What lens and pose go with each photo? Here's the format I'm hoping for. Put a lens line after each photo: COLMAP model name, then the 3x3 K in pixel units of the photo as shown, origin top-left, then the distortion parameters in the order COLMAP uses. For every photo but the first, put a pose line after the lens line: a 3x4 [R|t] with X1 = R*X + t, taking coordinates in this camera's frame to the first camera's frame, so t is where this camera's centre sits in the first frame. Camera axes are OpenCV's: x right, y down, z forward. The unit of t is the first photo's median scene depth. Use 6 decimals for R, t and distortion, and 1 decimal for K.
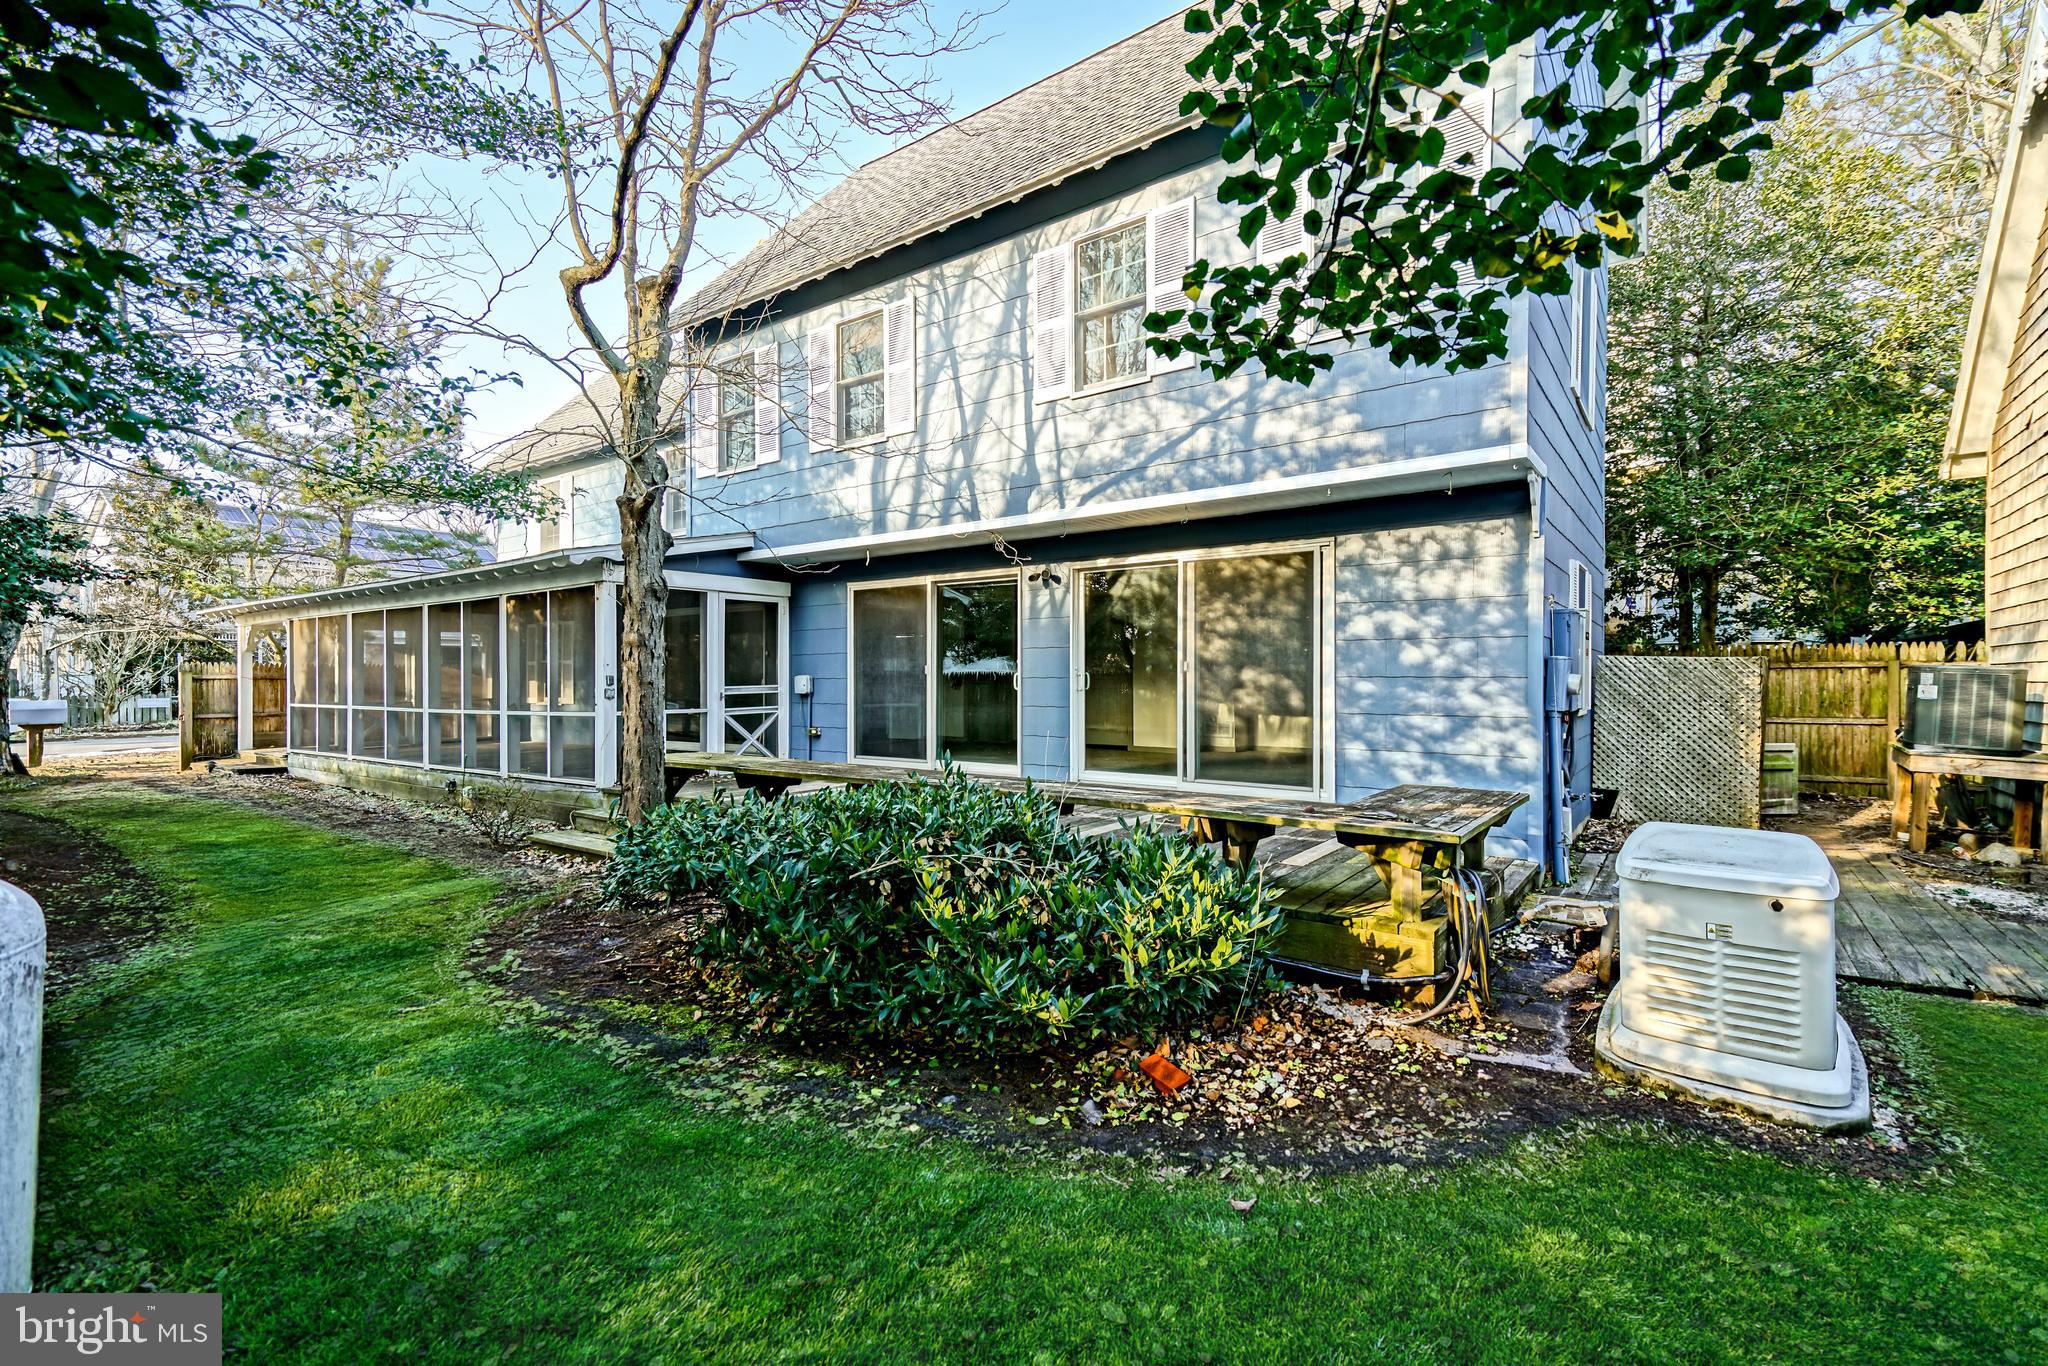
lens RADIAL K [[888.9, 0, 1012.4], [0, 888.9, 680.8], [0, 0, 1]] dist [0.043190, 0.000087]
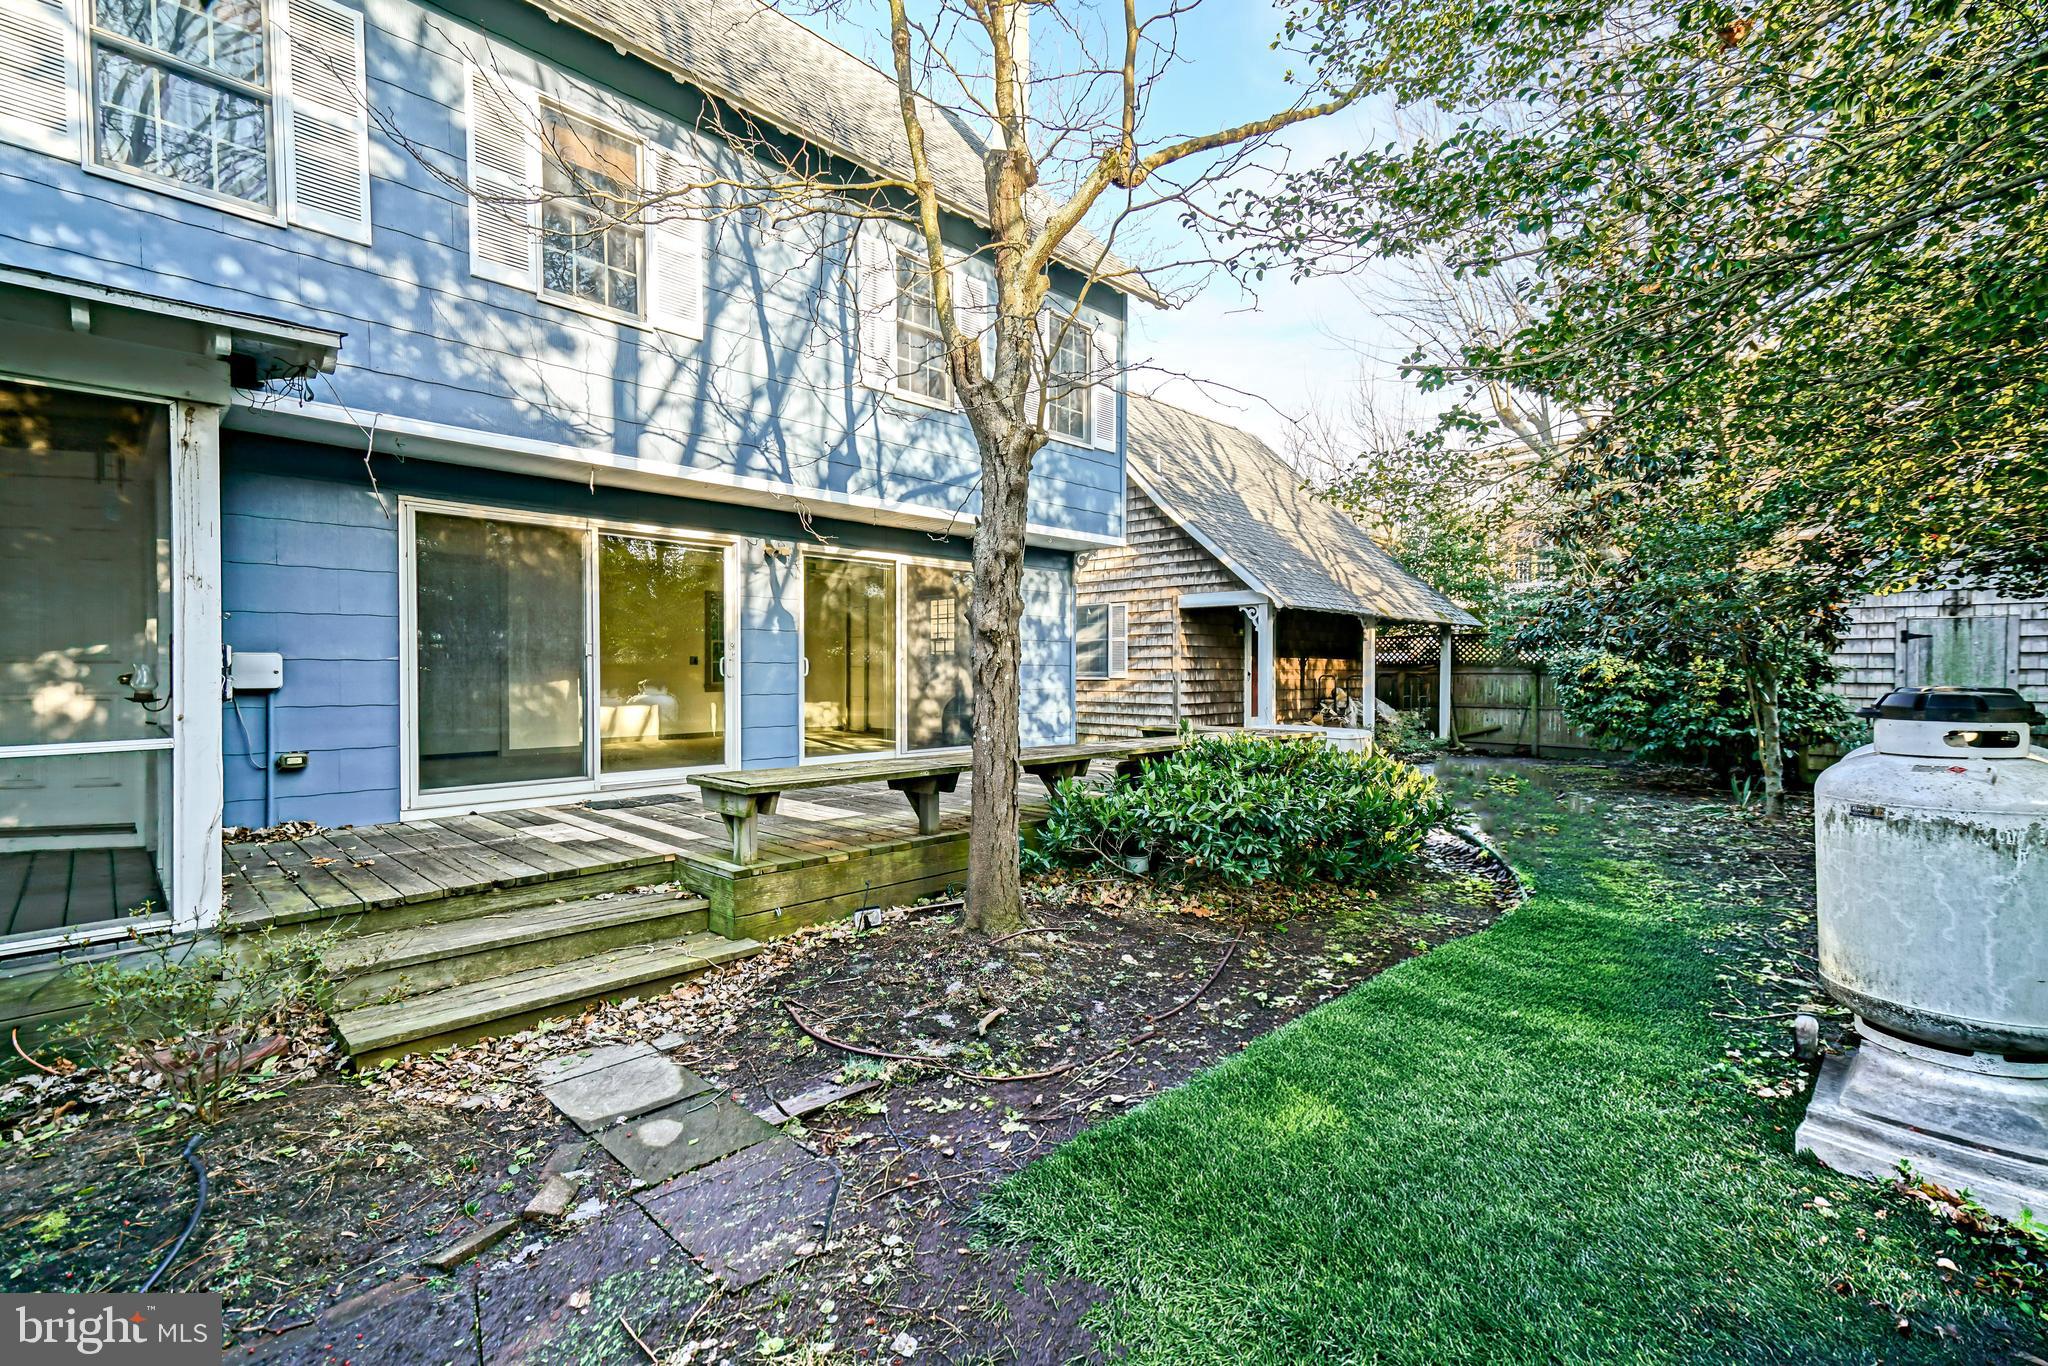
lens RADIAL K [[909.5, 0, 999.8], [0, 909.5, 665.6], [0, 0, 1]] dist [0.040018, -0.000004]
pose [[0.142792, 0.012991, 0.989667, -0.861473], [-0.006908, 0.999903, -0.012129, 0.005538], [-0.989729, -0.005105, 0.142868, 0.640008]]
